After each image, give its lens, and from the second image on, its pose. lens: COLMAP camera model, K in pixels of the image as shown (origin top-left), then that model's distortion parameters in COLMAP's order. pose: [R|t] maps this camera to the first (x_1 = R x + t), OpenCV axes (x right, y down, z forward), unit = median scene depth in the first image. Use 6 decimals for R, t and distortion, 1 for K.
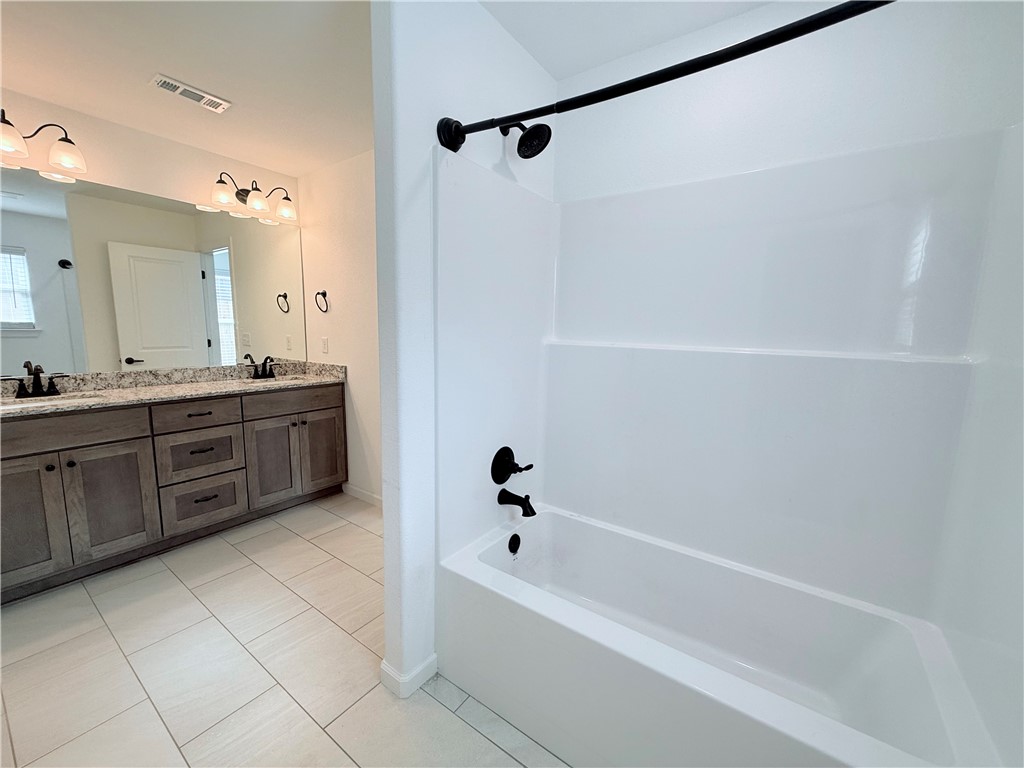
lens RADIAL K [[409.6, 0, 512.6], [0, 409.6, 383.6], [0, 0, 1]] dist [-0.001706, -0.000283]
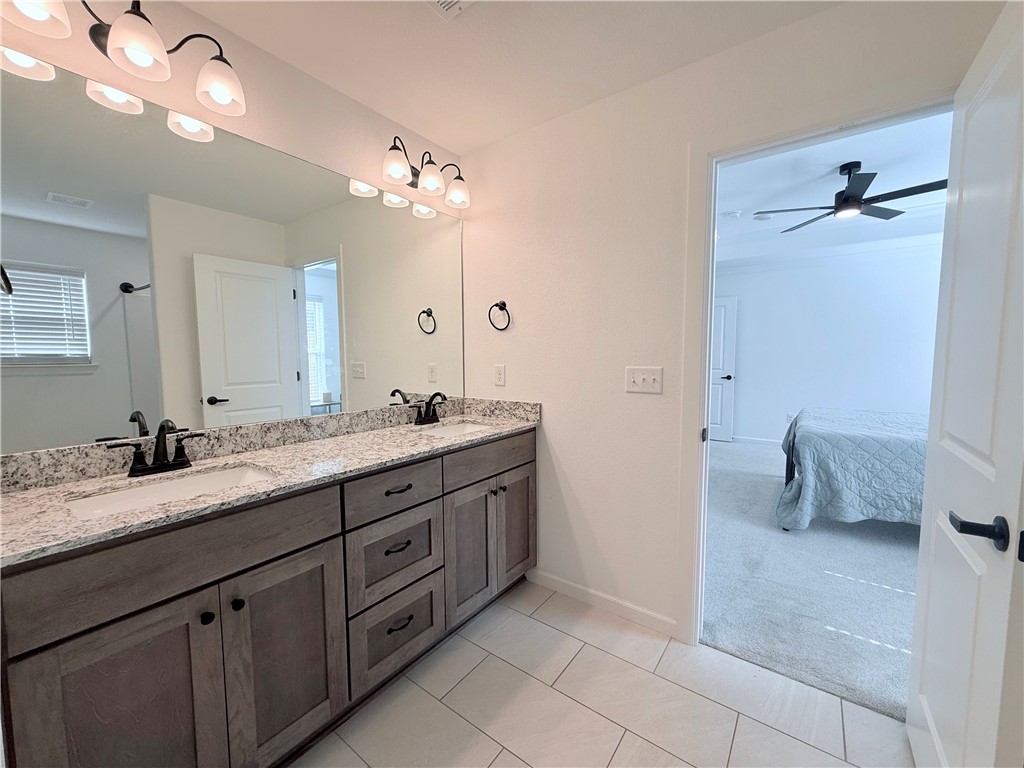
lens RADIAL K [[410.2, 0, 511.1], [0, 410.2, 384.4], [0, 0, 1]] dist [-0.000253, -0.000269]
pose [[0.999391, -0.023136, -0.026122, -0.526624], [0.021516, 0.997924, -0.060695, -0.040659], [0.027472, 0.060096, 0.997814, 0.338884]]
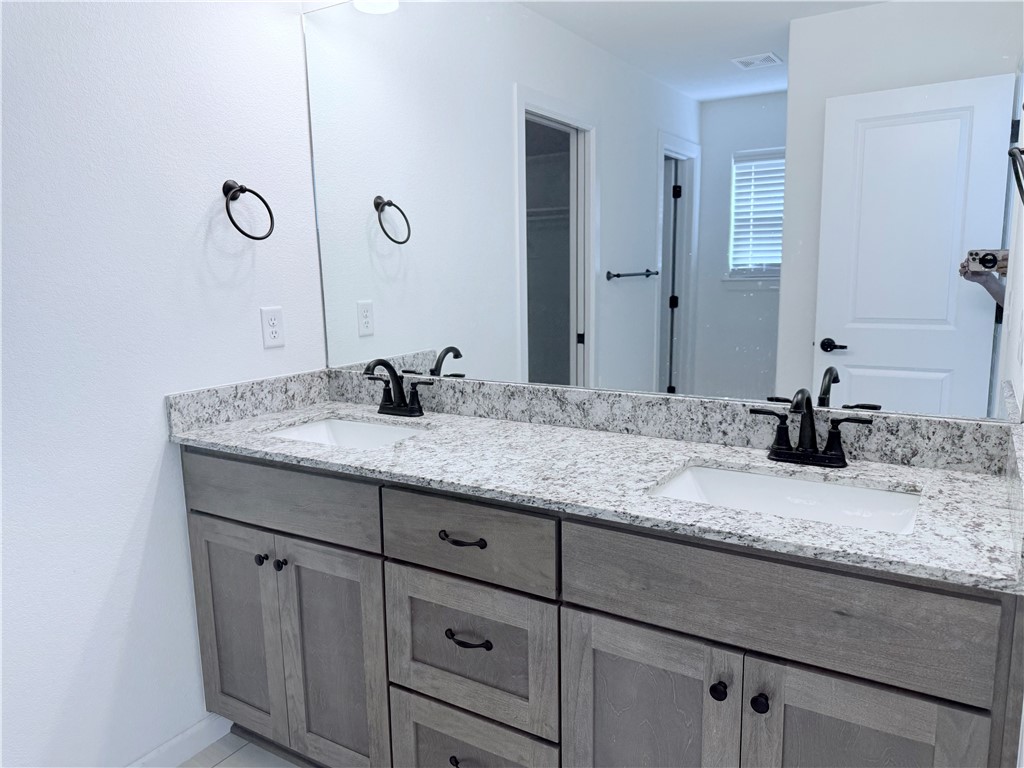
lens RADIAL K [[723.4, 0, 514.4], [0, 723.4, 384.2], [0, 0, 1]] dist [0.079703, -0.073719]
pose [[0.063176, 0.140493, -0.988064, -0.151489], [-0.112250, 0.984760, 0.132846, -0.132262], [0.991670, 0.102518, 0.077984, 0.903793]]
